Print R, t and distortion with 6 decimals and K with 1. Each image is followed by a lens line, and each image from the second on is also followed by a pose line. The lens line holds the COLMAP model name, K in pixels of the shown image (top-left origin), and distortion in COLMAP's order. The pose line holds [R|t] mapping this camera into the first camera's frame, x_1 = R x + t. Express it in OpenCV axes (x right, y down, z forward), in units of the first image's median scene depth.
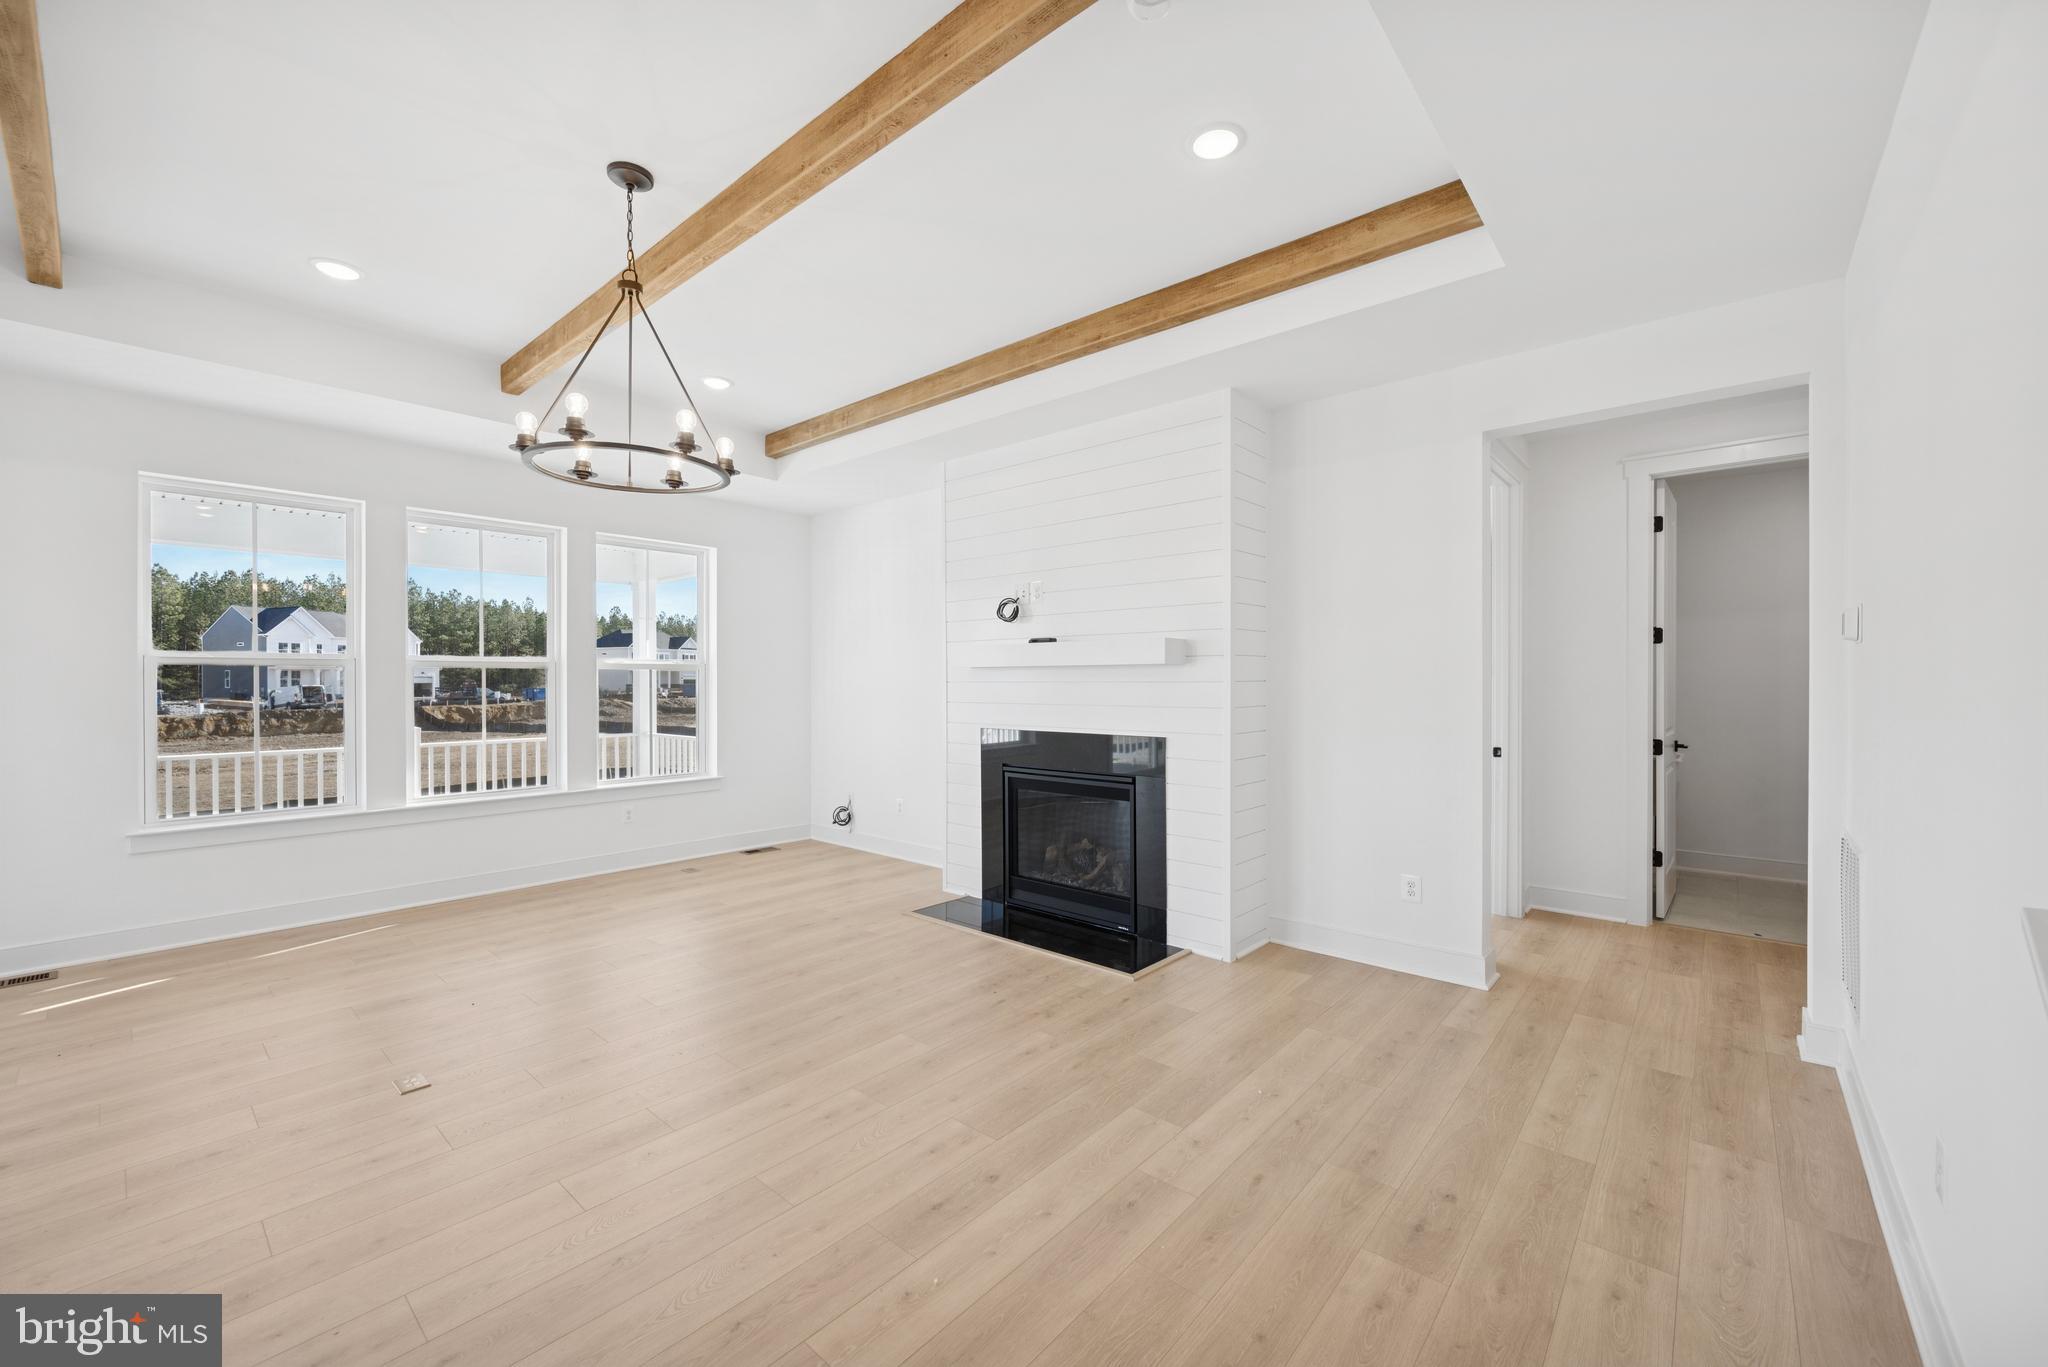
lens RADIAL K [[797.3, 0, 1022.7], [0, 797.3, 682.9], [0, 0, 1]] dist [-0.001465, -0.000391]
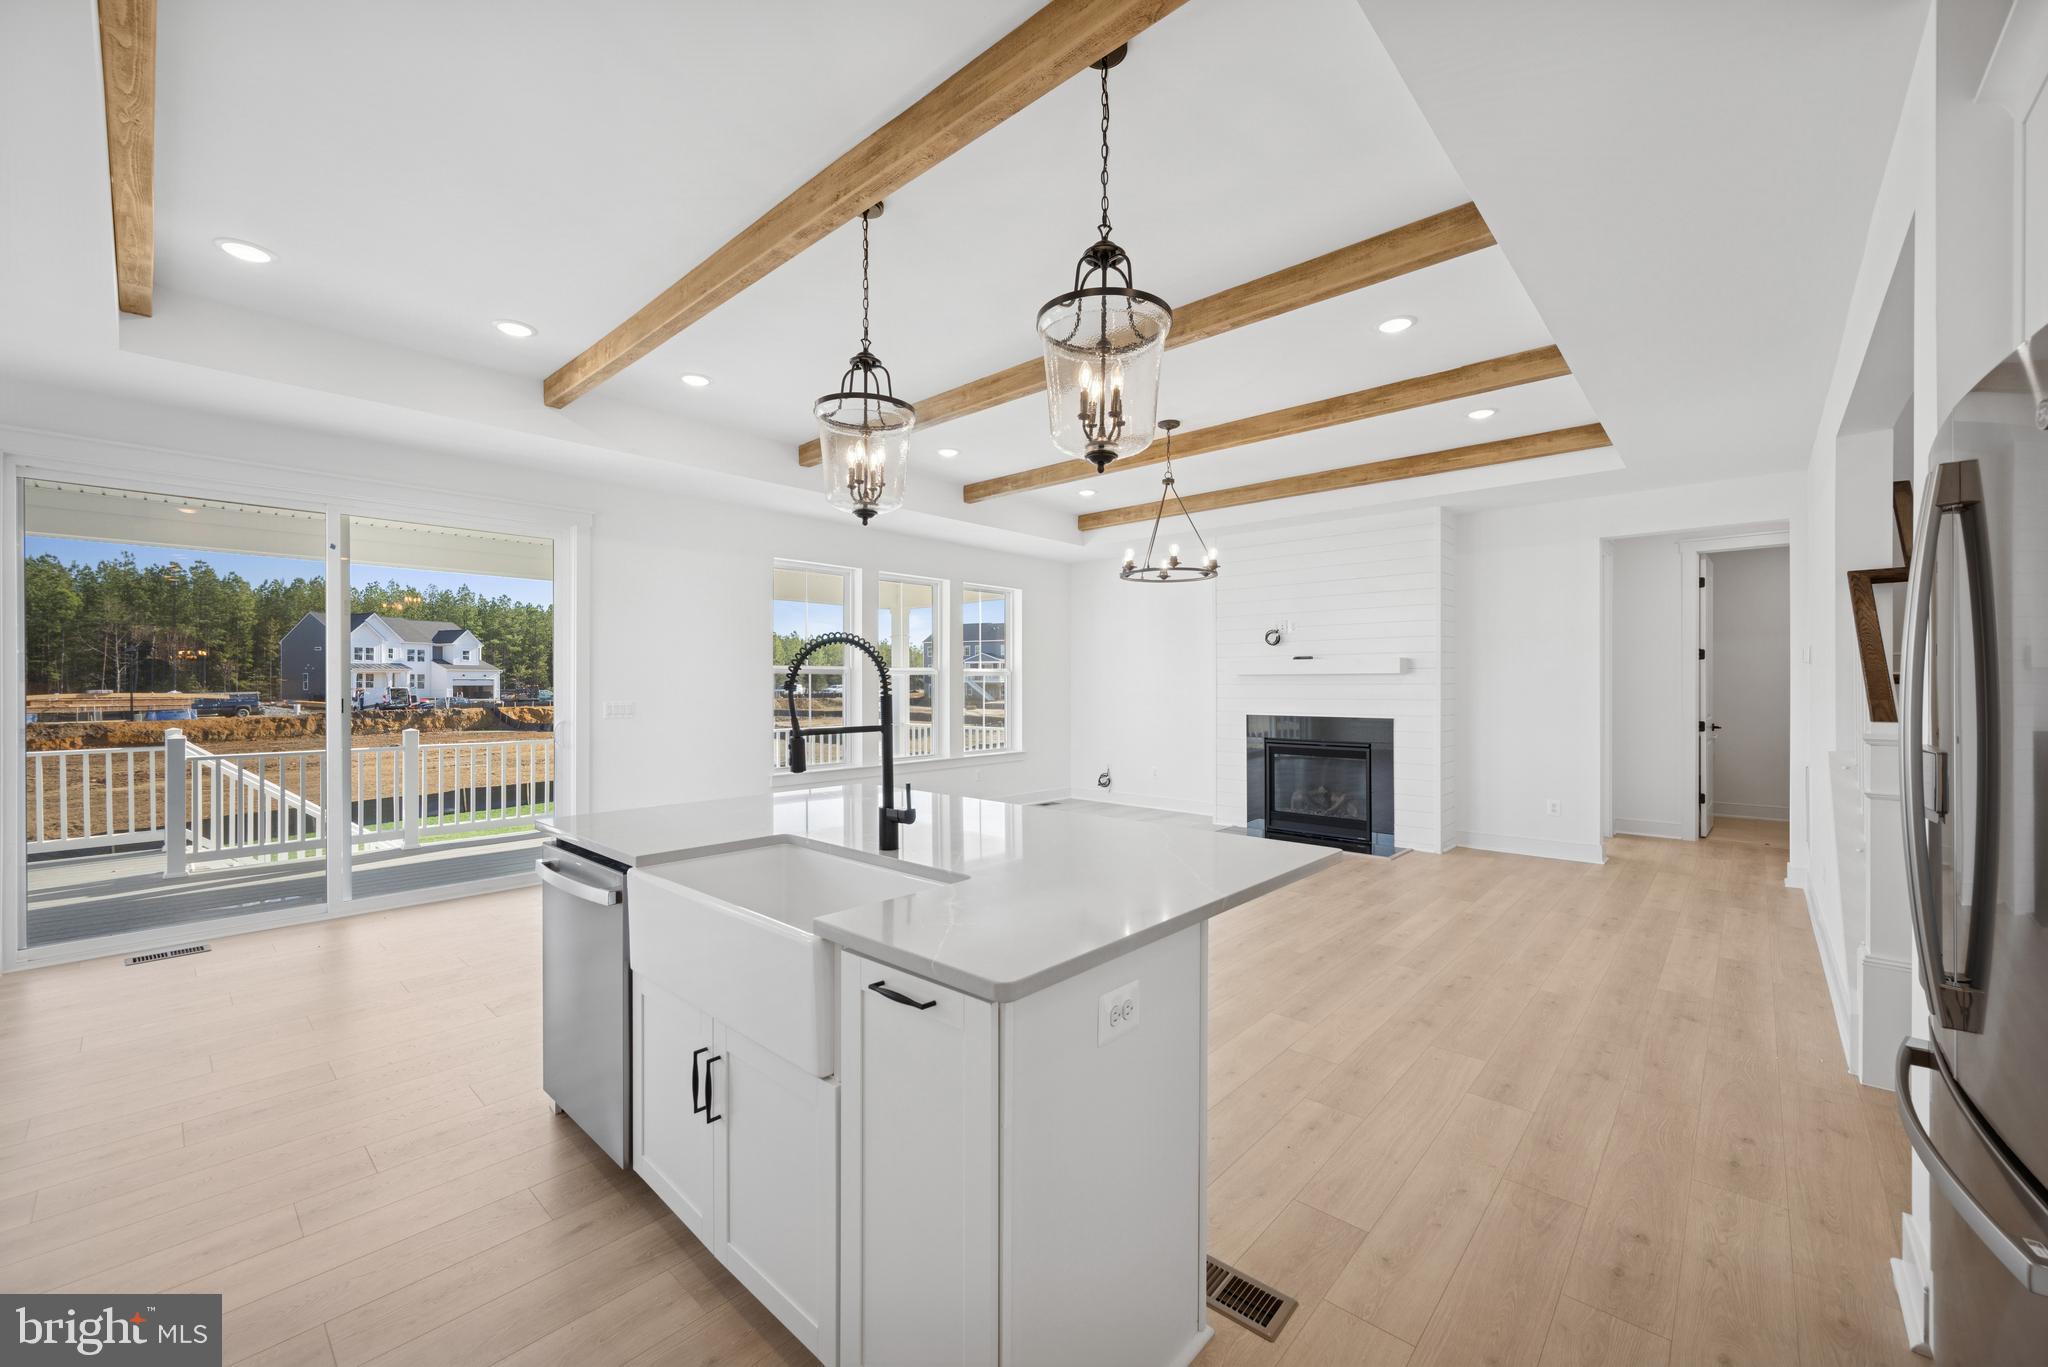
lens RADIAL K [[797.3, 0, 1019.5], [0, 797.3, 682.9], [0, 0, 1]] dist [-0.001465, -0.000391]
pose [[0.999740, -0.000029, -0.022797, -0.497021], [-0.000043, 0.999995, -0.003159, 0.001115], [0.022797, 0.003159, 0.999735, -0.582254]]
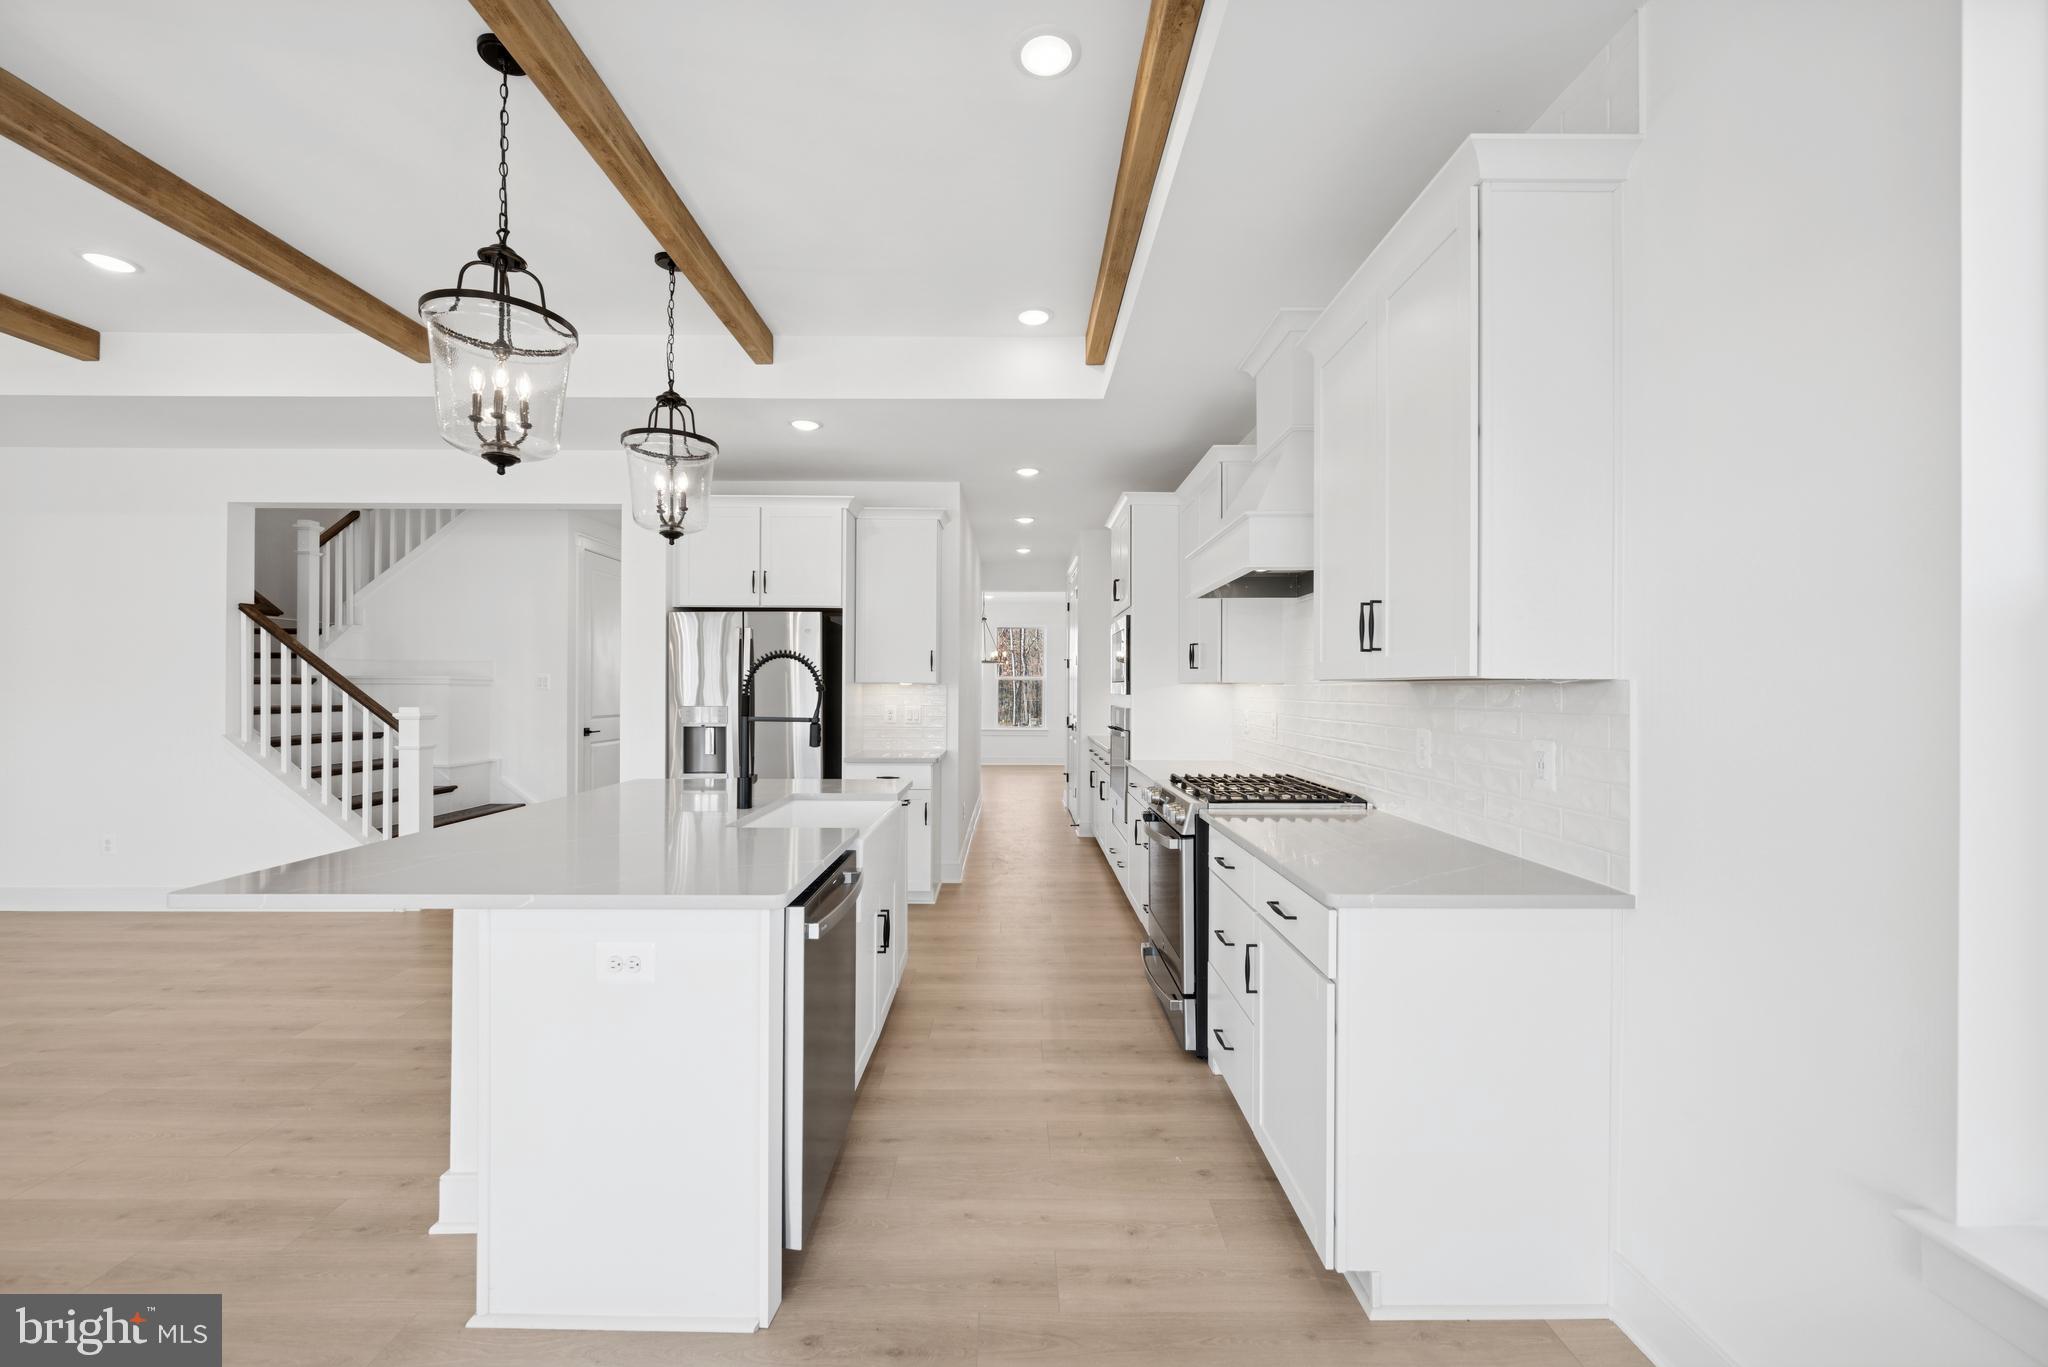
lens RADIAL K [[797.3, 0, 1035.9], [0, 797.3, 680.3], [0, 0, 1]] dist [-0.001465, -0.000391]
pose [[-0.673094, 0.005883, 0.739533, -1.223835], [0.002741, 0.999981, -0.005460, 0.002146], [-0.739551, -0.001648, -0.673098, 0.148602]]
